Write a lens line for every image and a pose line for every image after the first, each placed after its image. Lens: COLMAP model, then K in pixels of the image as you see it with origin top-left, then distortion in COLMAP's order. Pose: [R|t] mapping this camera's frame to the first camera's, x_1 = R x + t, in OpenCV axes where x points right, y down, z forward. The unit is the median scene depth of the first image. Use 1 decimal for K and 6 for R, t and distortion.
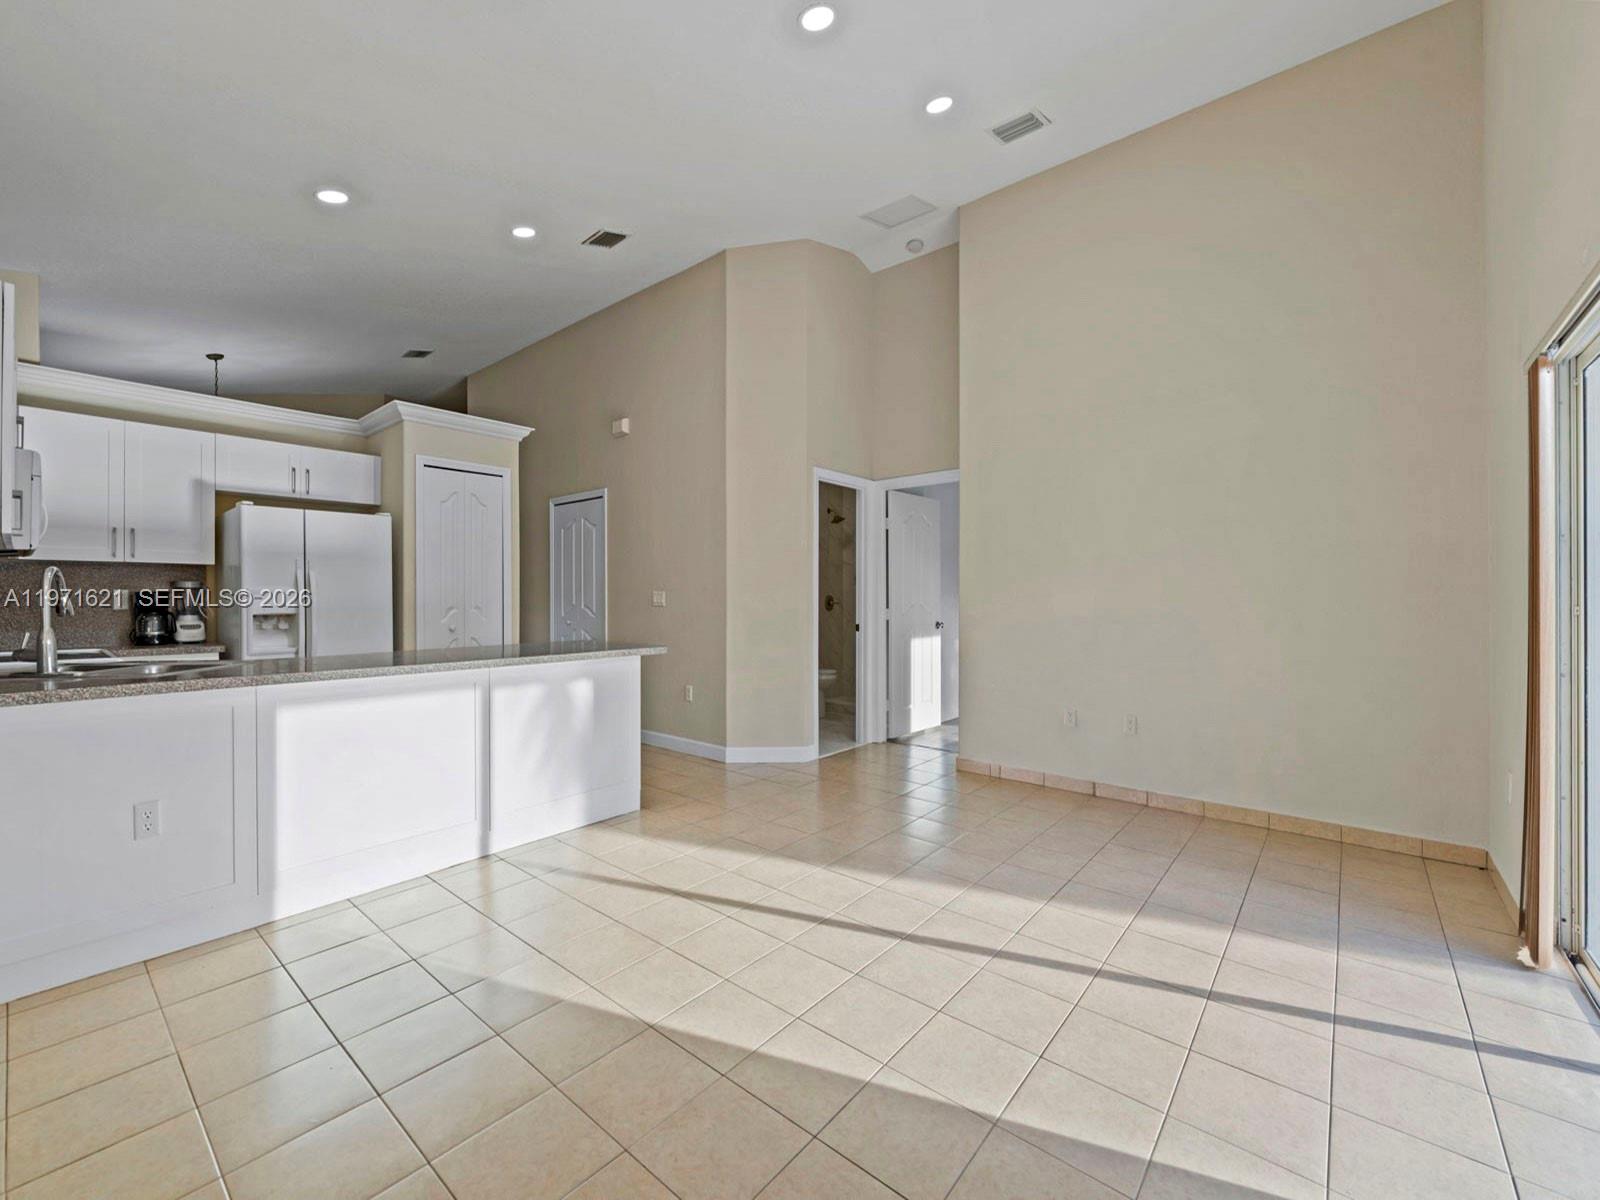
lens RADIAL K [[655.6, 0, 793.3], [0, 655.6, 598.6], [0, 0, 1]] dist [0.000924, -0.000718]
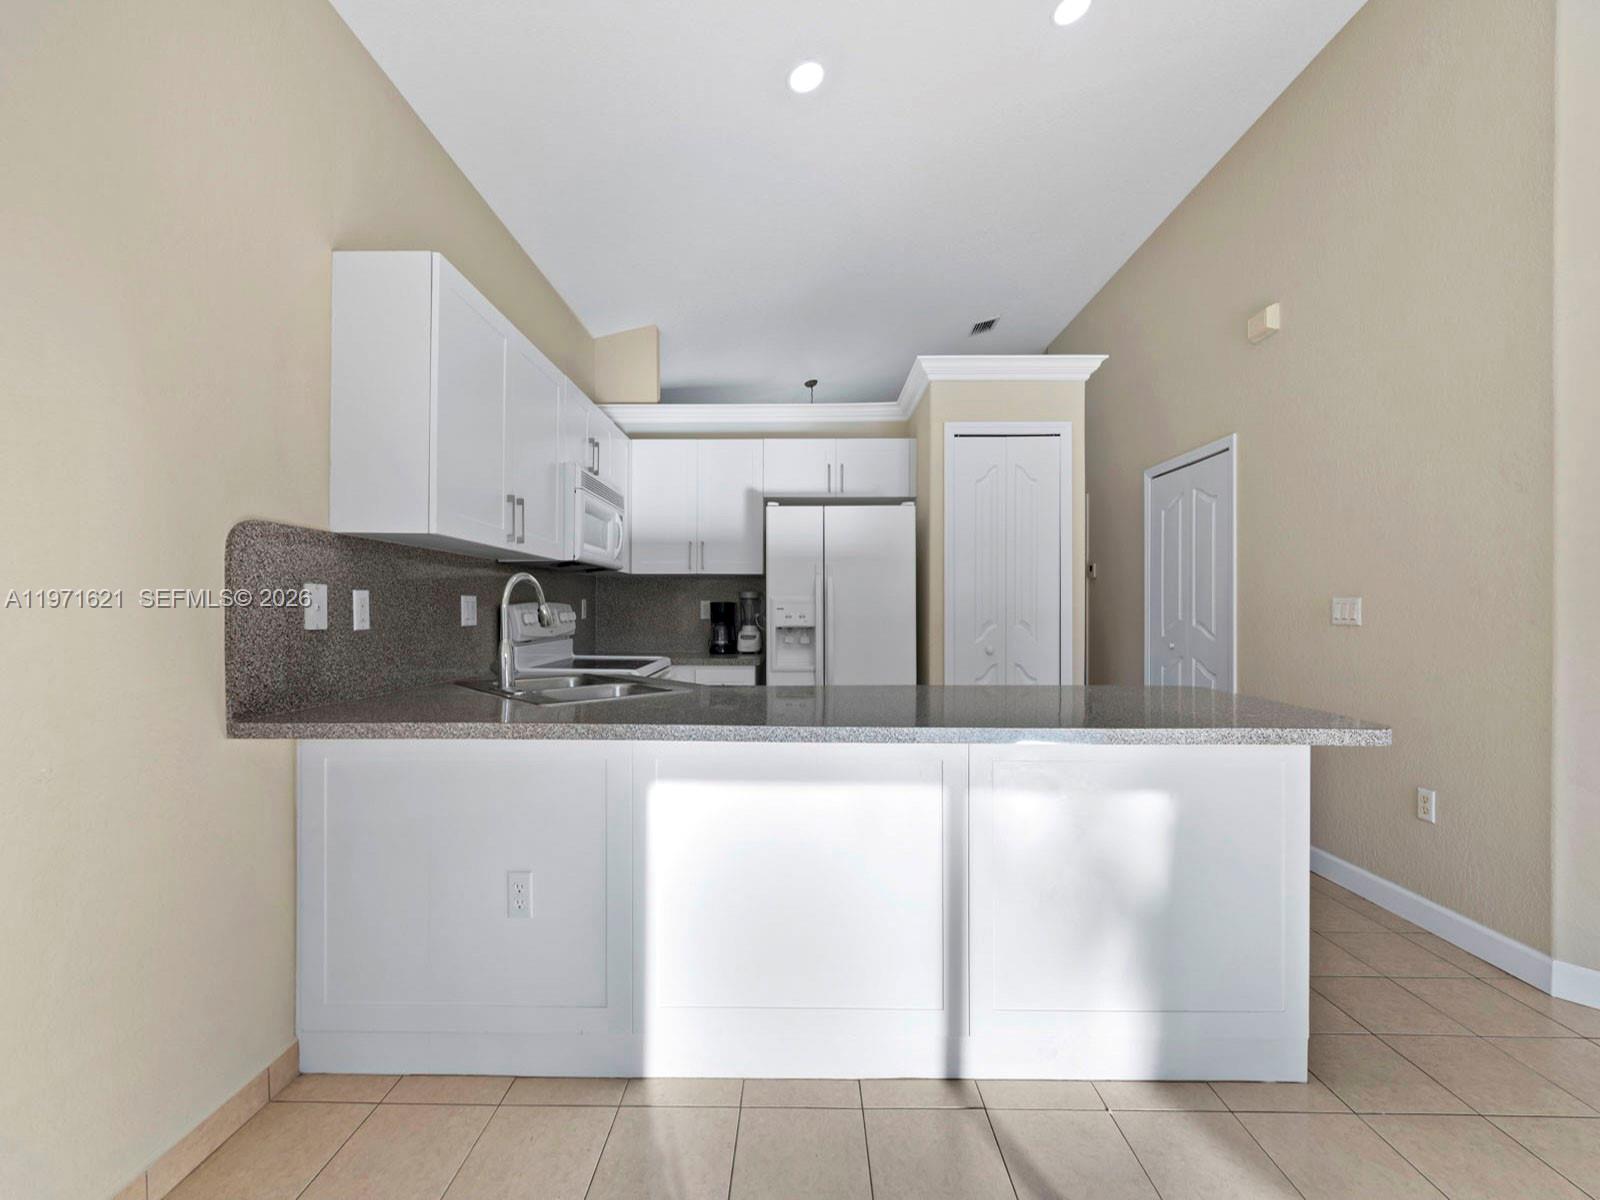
lens RADIAL K [[655.6, 0, 786.6], [0, 655.6, 609.8], [0, 0, 1]] dist [0.000924, -0.000718]
pose [[0.629801, 0.002627, -0.776752, -0.103766], [-0.004463, 0.999990, -0.000237, 0.001181], [0.776744, 0.003616, 0.629807, 0.412855]]
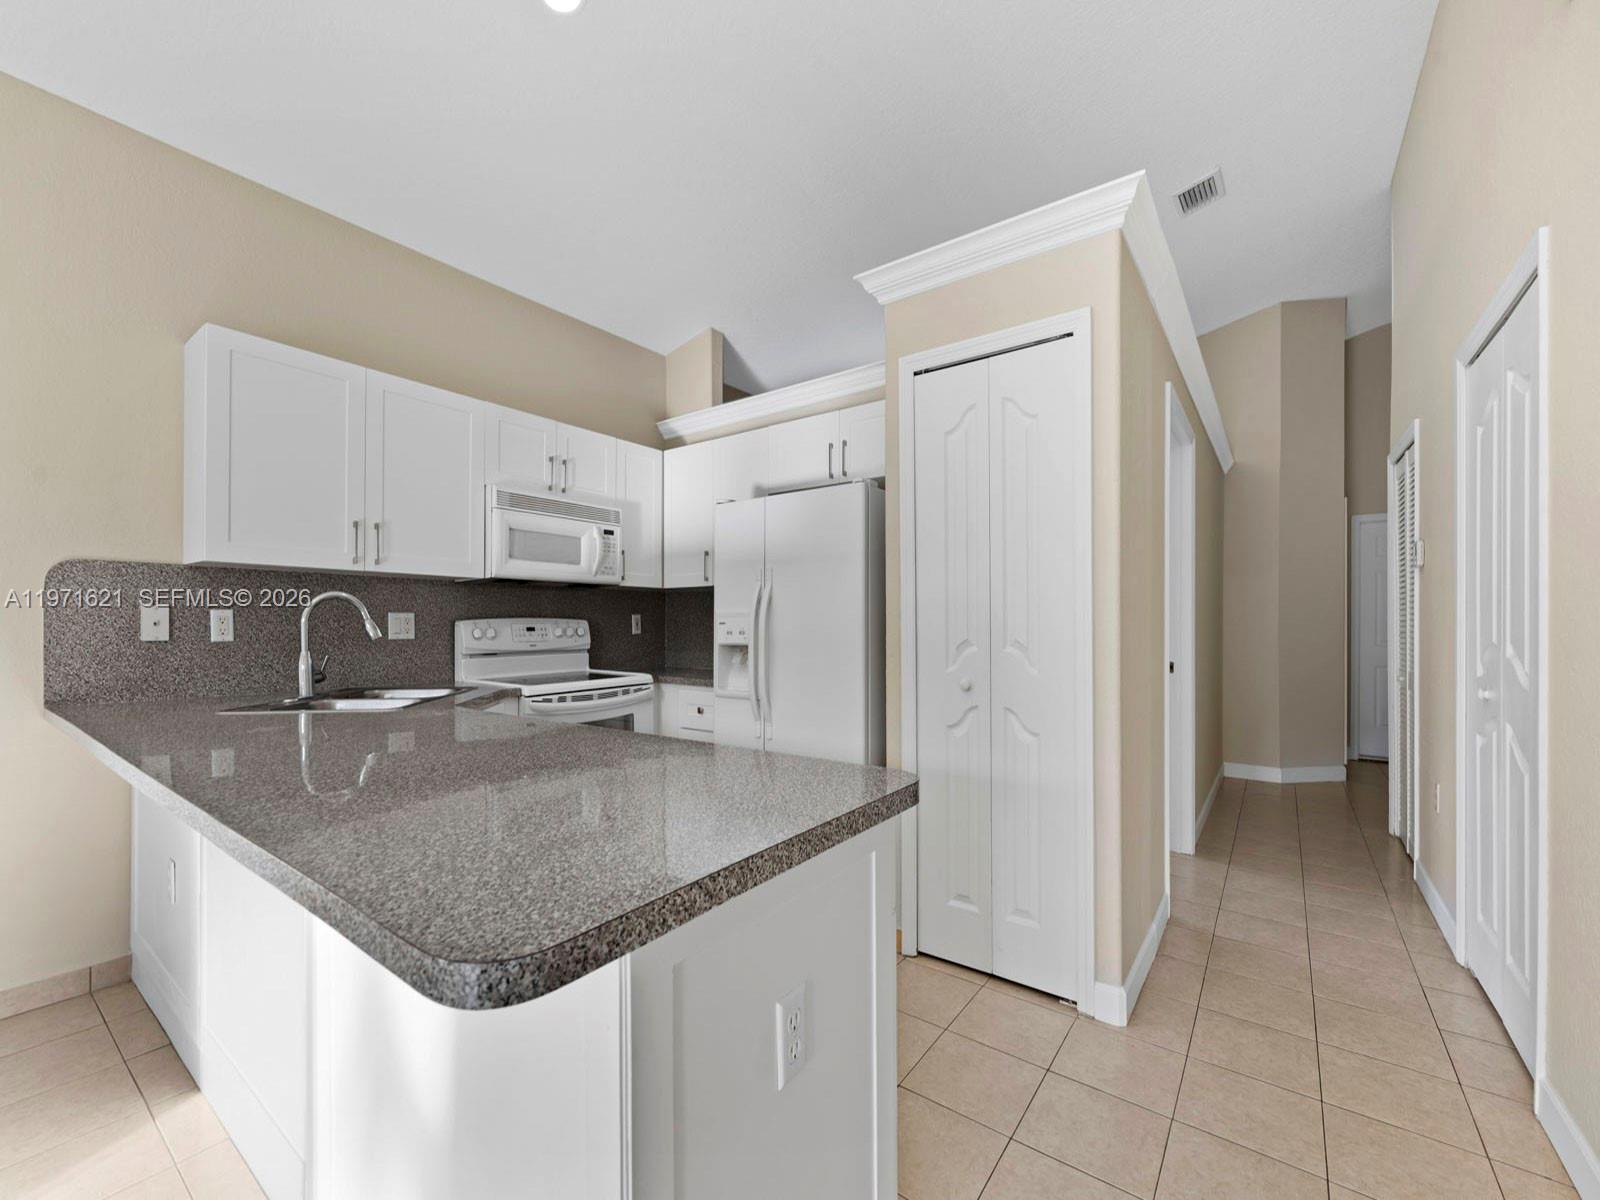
lens RADIAL K [[655.6, 0, 803.3], [0, 655.6, 623.3], [0, 0, 1]] dist [0.000924, -0.000718]
pose [[0.058660, 0.000984, -0.998278, -0.041478], [-0.001950, 0.999998, 0.000871, -0.000943], [0.998276, 0.001895, 0.058661, 0.988657]]
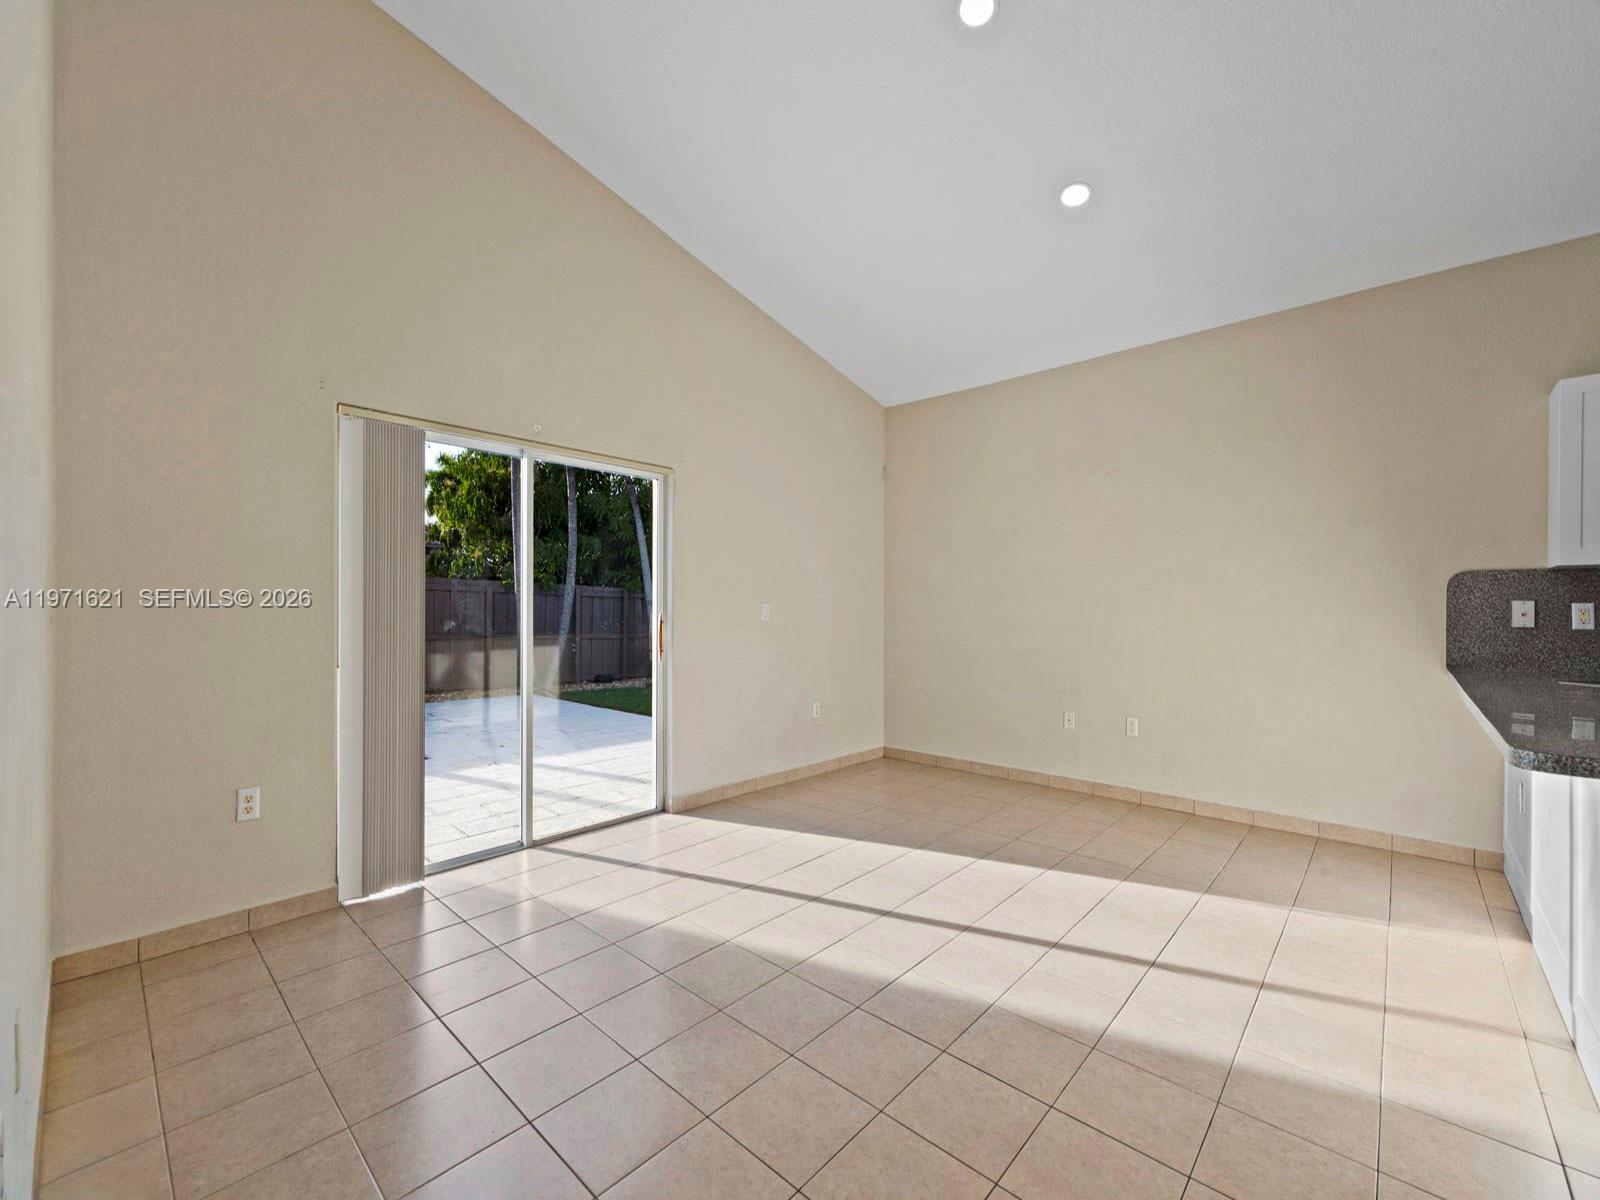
lens RADIAL K [[655.6, 0, 790.9], [0, 655.6, 612.5], [0, 0, 1]] dist [0.000924, -0.000718]
pose [[-0.998403, -0.001321, 0.056475, 0.167769], [-0.001287, 0.999999, 0.000632, -0.000797], [-0.056476, 0.000559, -0.998404, 1.274765]]
